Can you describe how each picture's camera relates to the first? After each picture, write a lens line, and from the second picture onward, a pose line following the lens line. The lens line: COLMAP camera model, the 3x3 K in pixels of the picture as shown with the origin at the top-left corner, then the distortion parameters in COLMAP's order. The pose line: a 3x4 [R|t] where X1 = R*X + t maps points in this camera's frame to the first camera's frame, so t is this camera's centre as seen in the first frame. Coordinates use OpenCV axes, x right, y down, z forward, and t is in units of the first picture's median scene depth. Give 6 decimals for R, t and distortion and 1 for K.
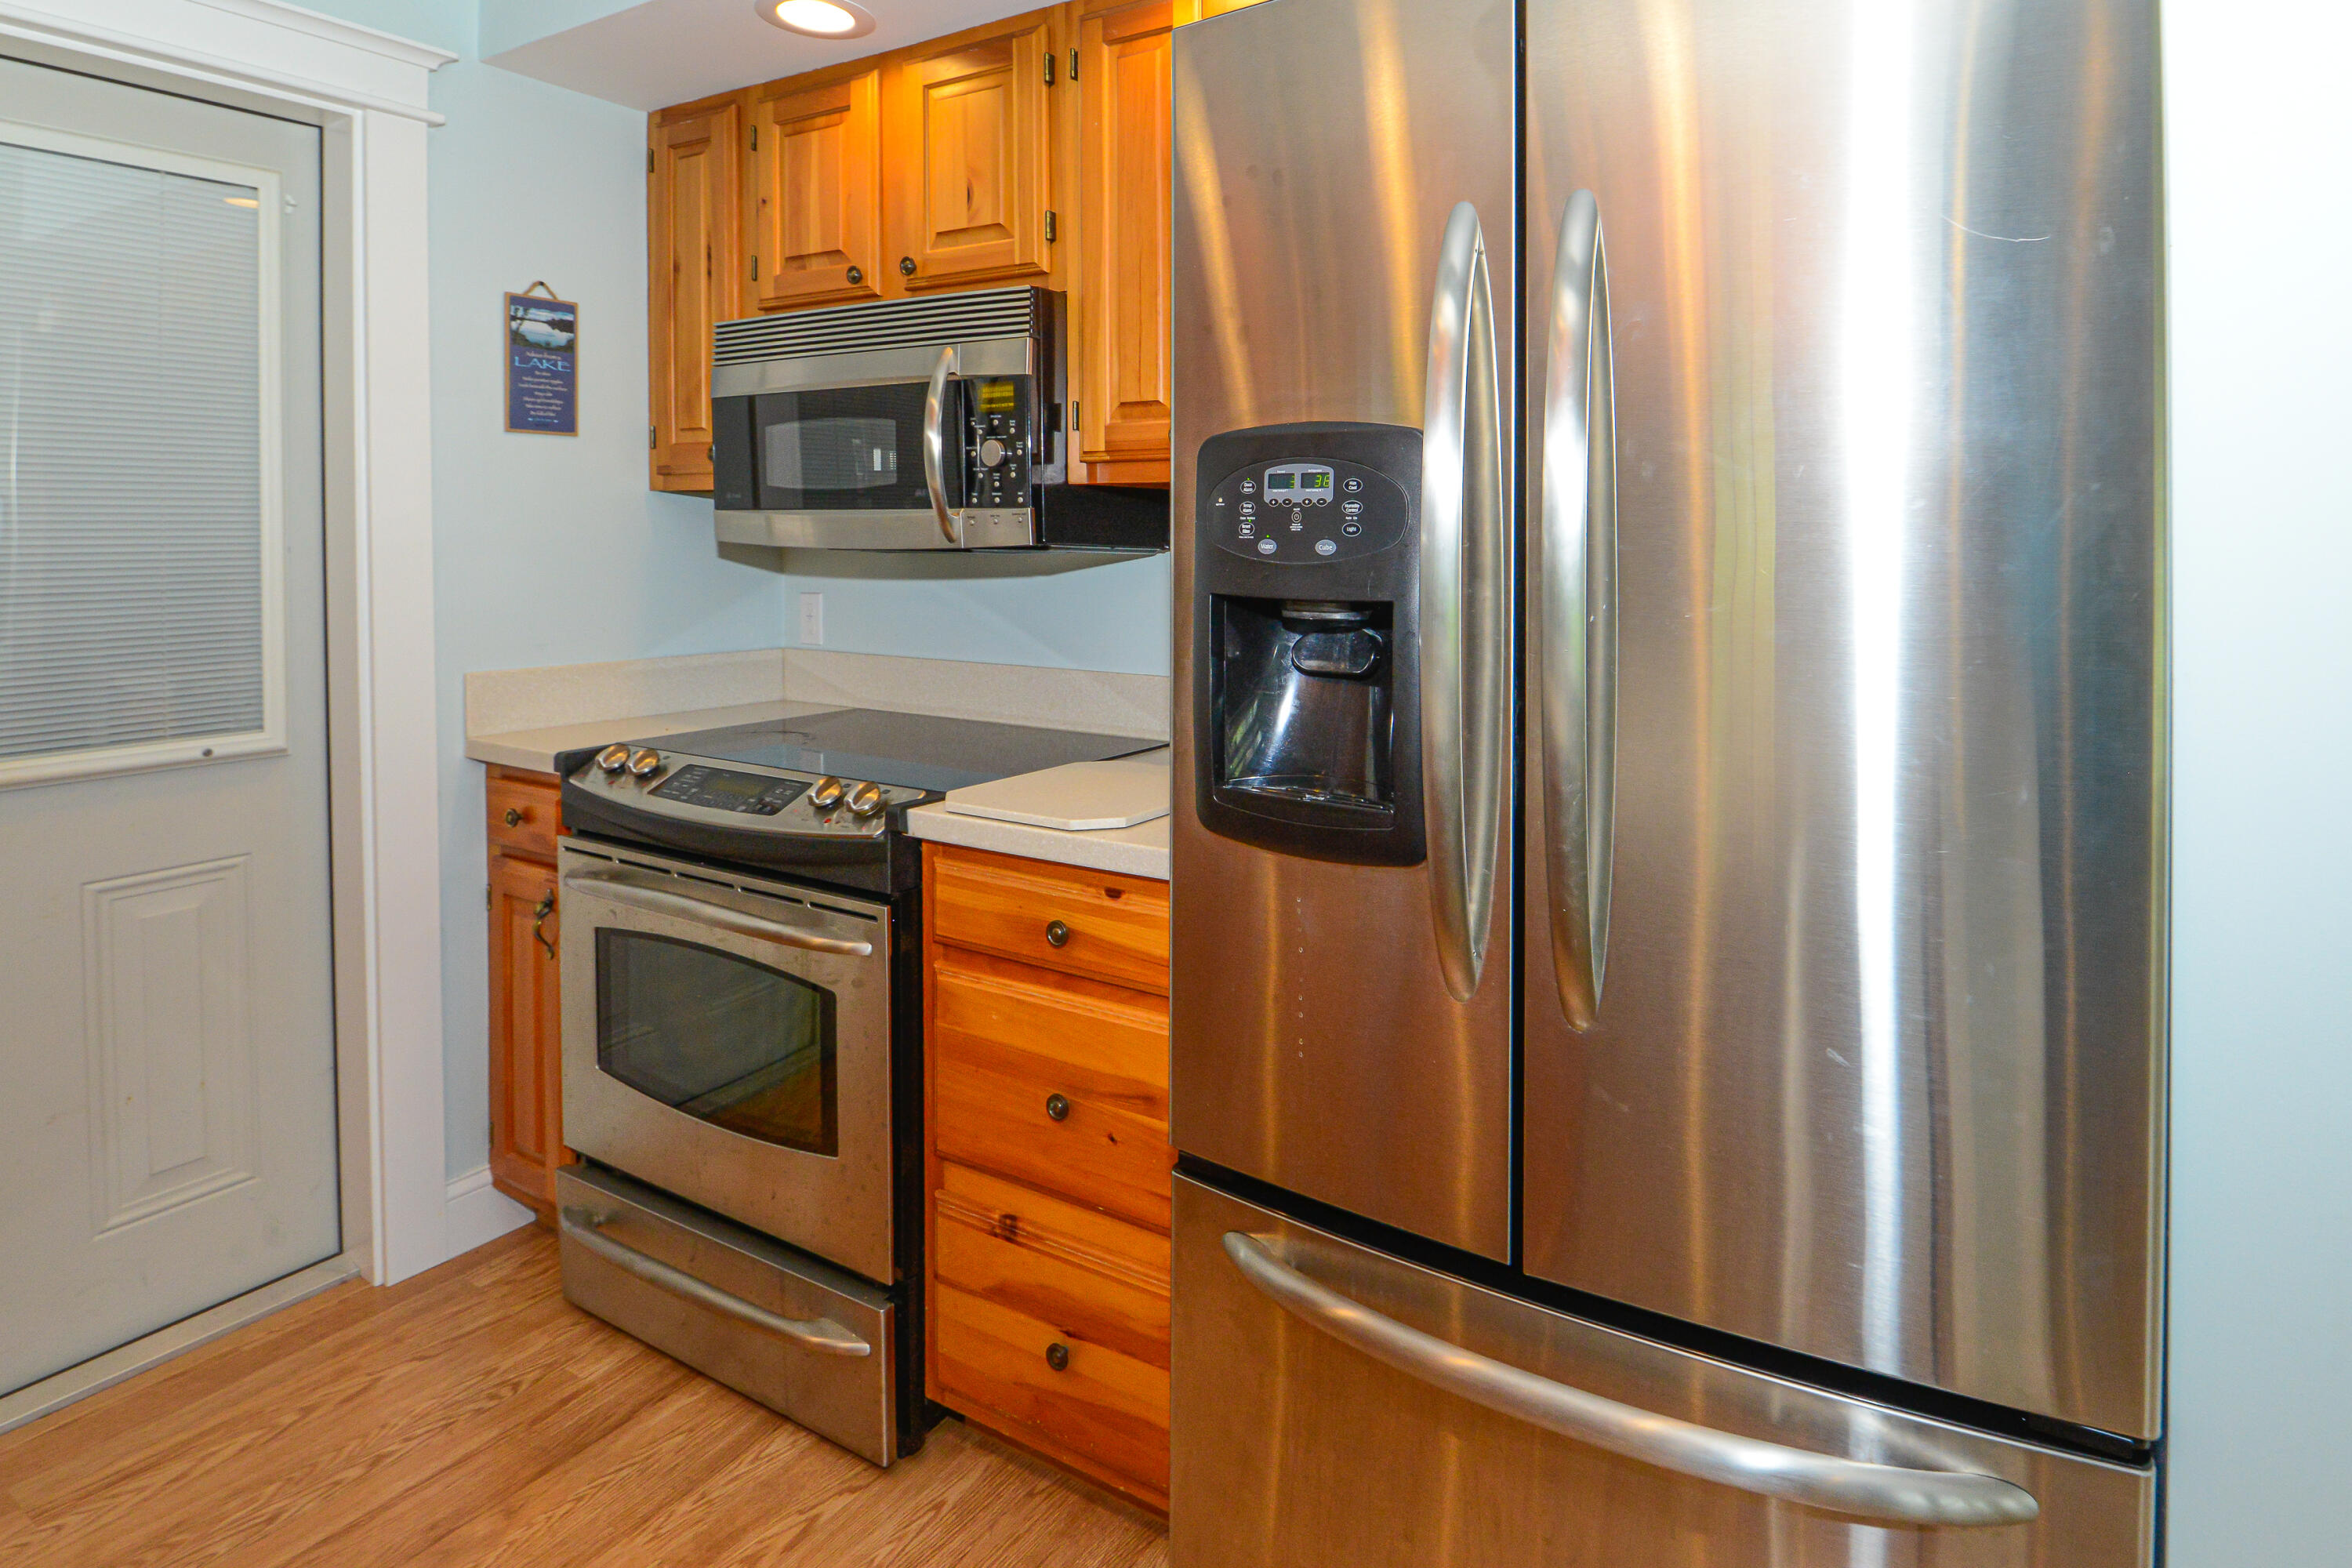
lens RADIAL K [[1055.5, 0, 1175.0], [0, 1055.5, 535.7], [0, 0, 1]] dist [0.001459, -0.000137]
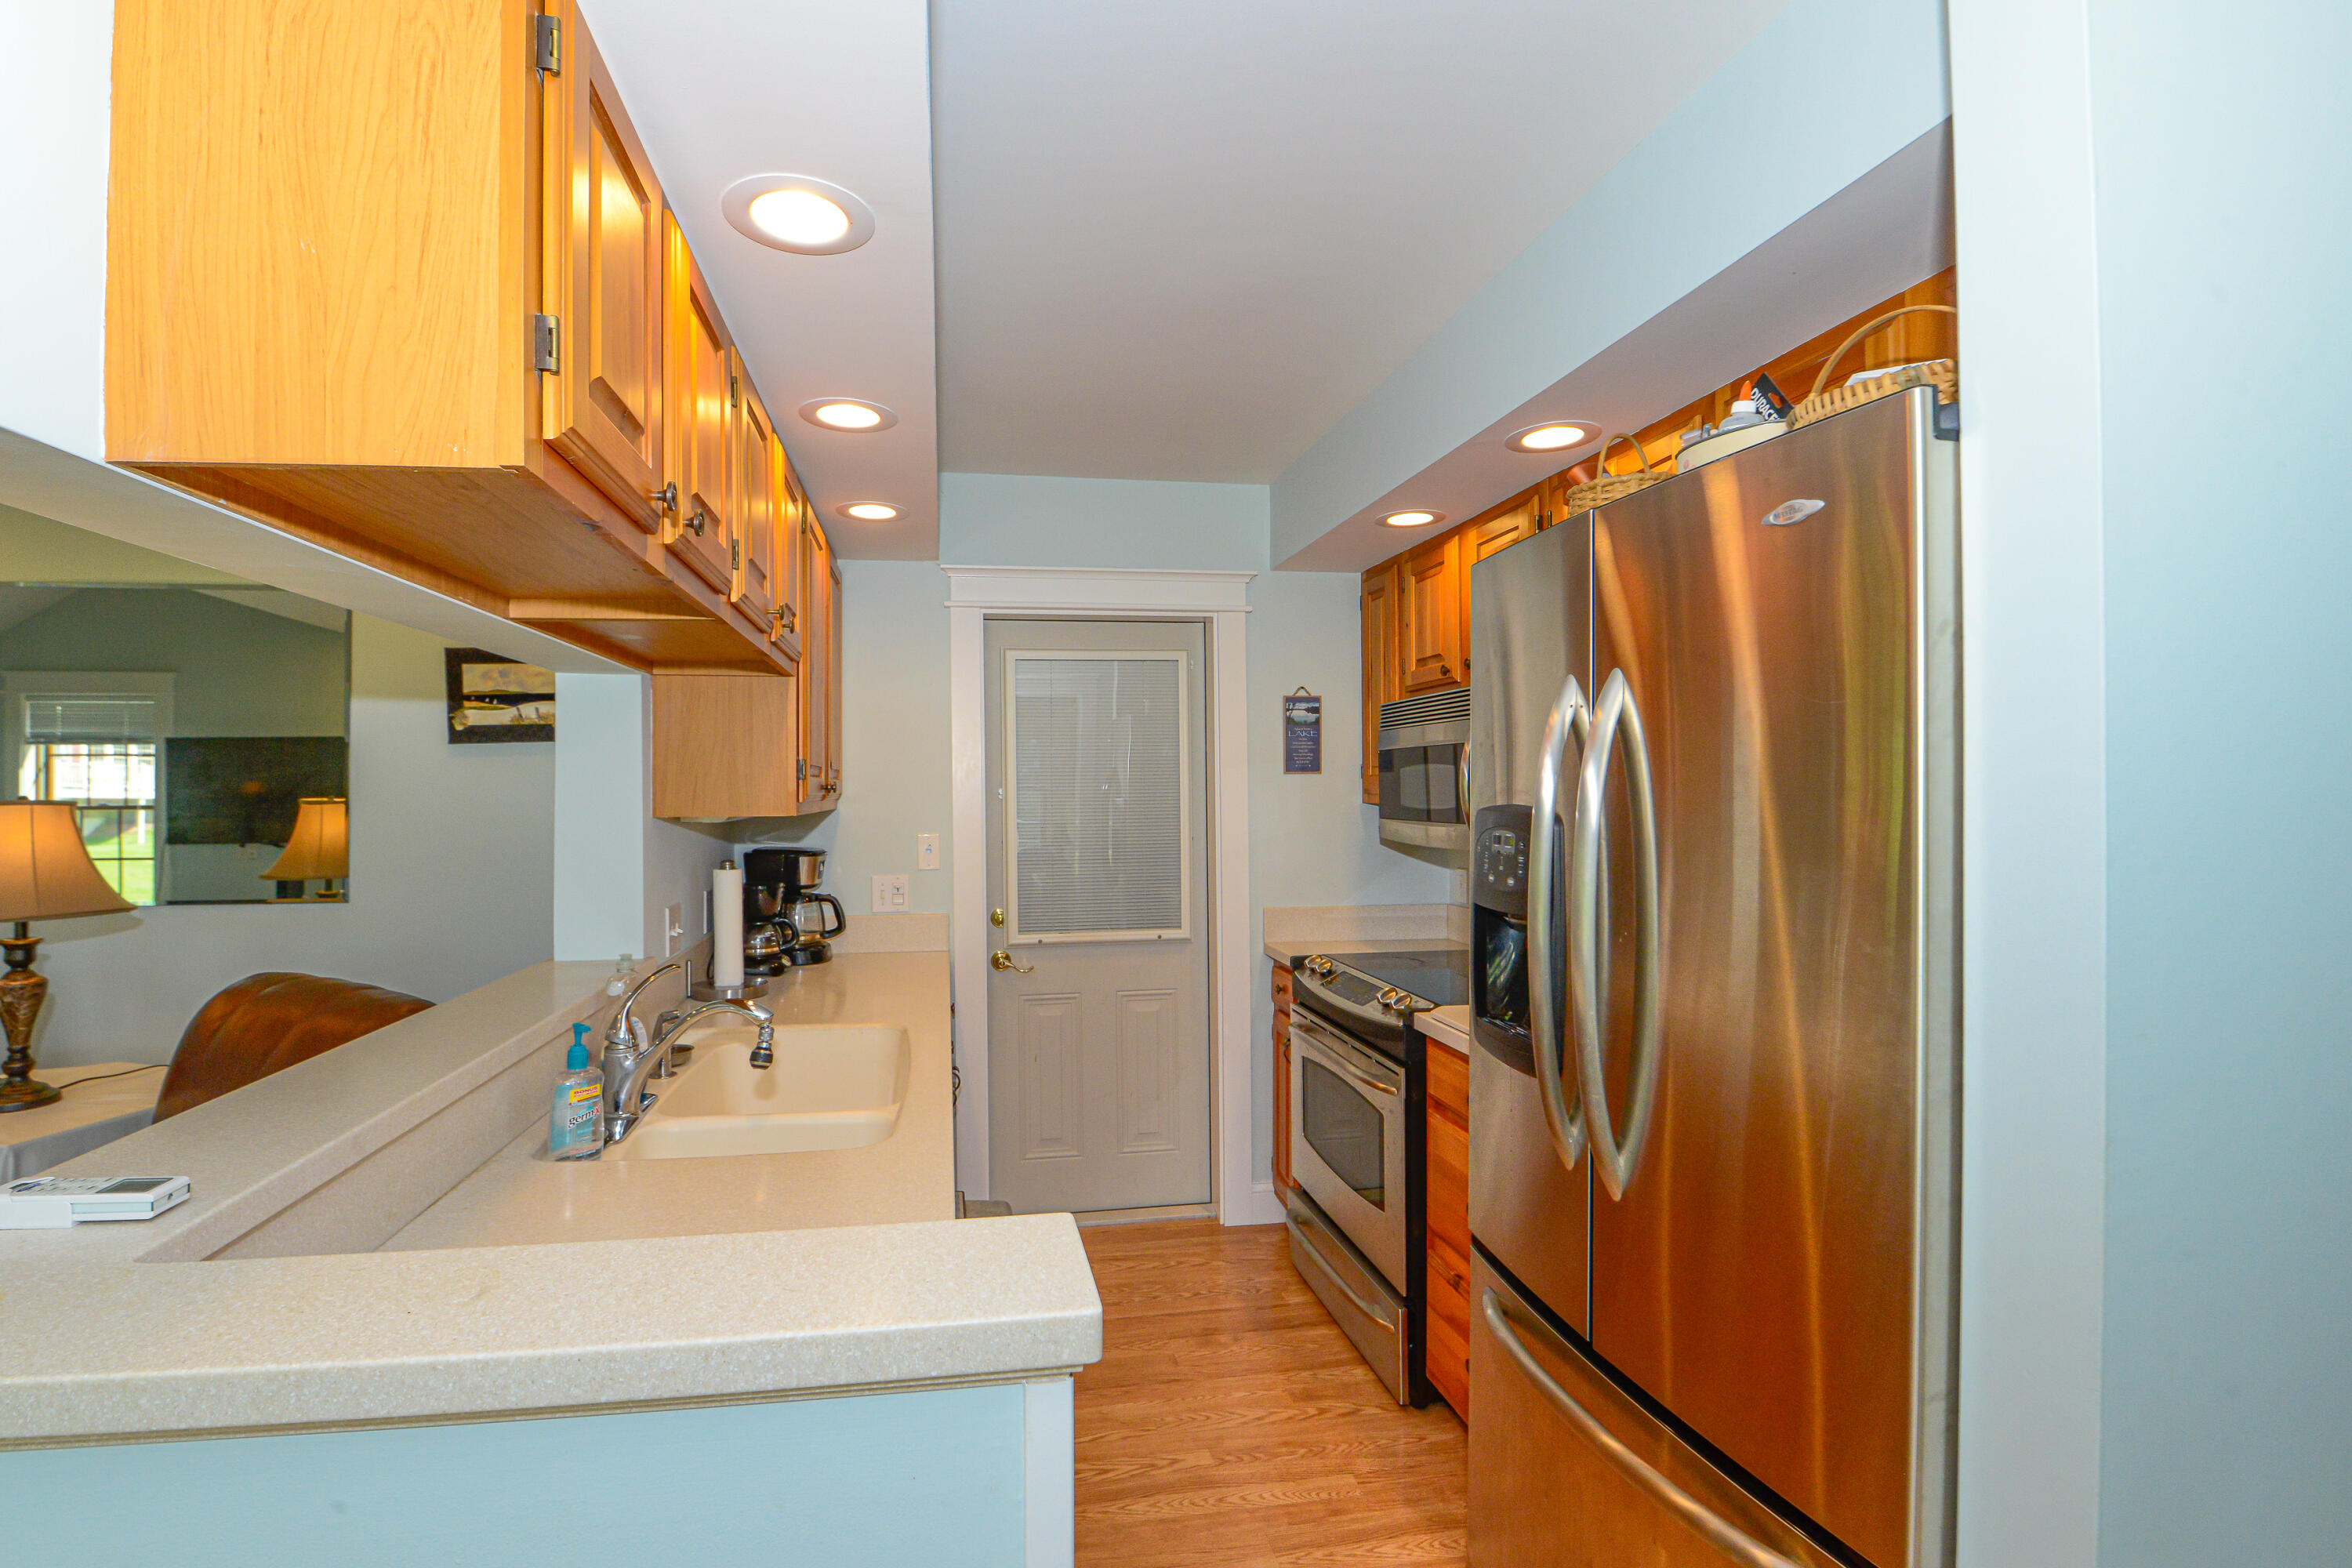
lens RADIAL K [[1042.0, 0, 1176.0], [0, 1042.0, 784.0], [0, 0, 1]] dist [-0.000379, -0.000030]
pose [[0.641880, -0.000671, -0.766805, 0.646660], [-0.008176, 0.999937, -0.007719, -0.071677], [0.766762, 0.011224, 0.641834, -0.289102]]
